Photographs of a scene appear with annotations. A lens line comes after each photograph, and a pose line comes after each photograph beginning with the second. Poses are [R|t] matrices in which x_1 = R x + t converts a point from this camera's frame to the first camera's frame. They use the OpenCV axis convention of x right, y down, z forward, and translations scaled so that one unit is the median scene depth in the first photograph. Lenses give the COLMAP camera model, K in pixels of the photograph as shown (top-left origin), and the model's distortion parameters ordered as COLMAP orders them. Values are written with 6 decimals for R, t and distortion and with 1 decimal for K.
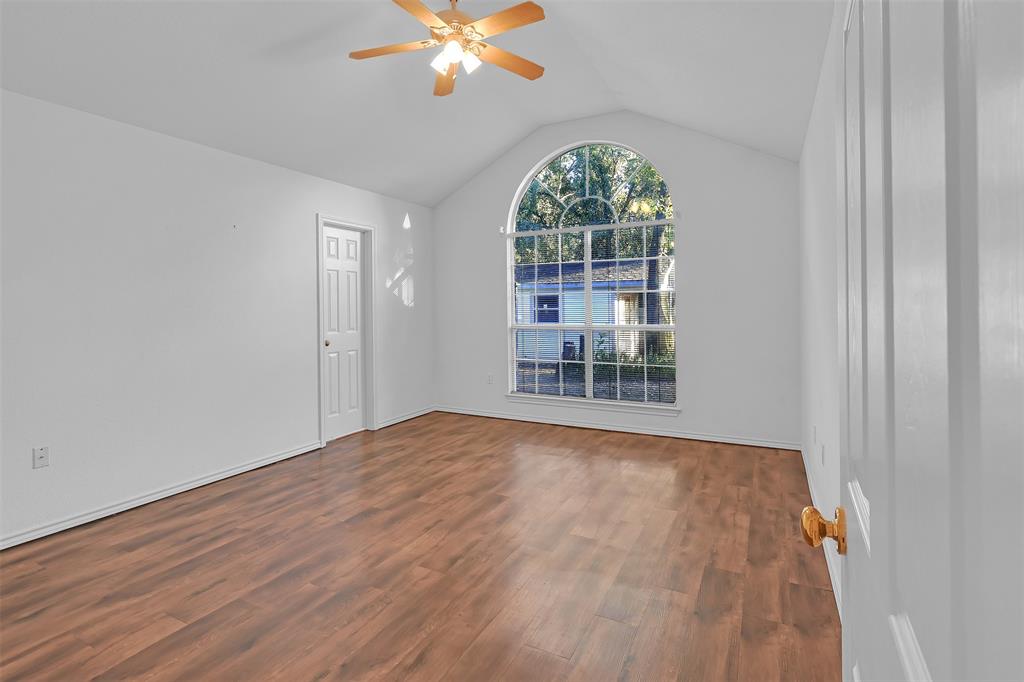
lens RADIAL K [[525.2, 0, 495.6], [0, 525.2, 308.1], [0, 0, 1]] dist [0.000341, -0.000113]
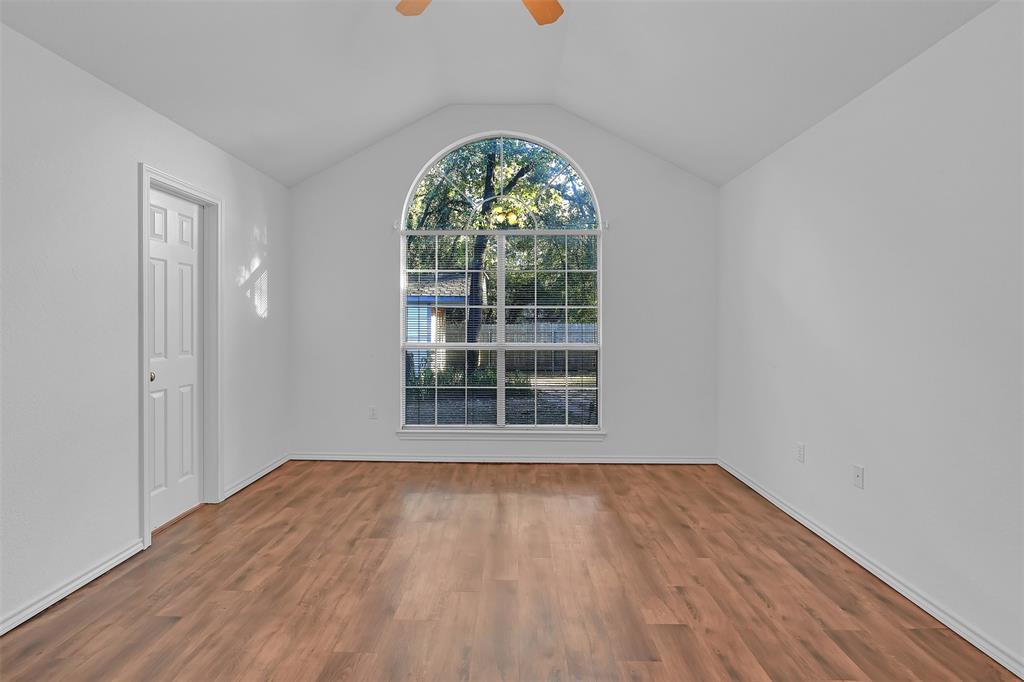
lens RADIAL K [[515.1, 0, 514.0], [0, 515.1, 323.9], [0, 0, 1]] dist [-0.002900, -0.000287]
pose [[0.881583, 0.010489, 0.471912, -0.241152], [-0.010722, 0.999940, -0.002195, 0.001593], [-0.471907, -0.003125, 0.881643, 0.278338]]
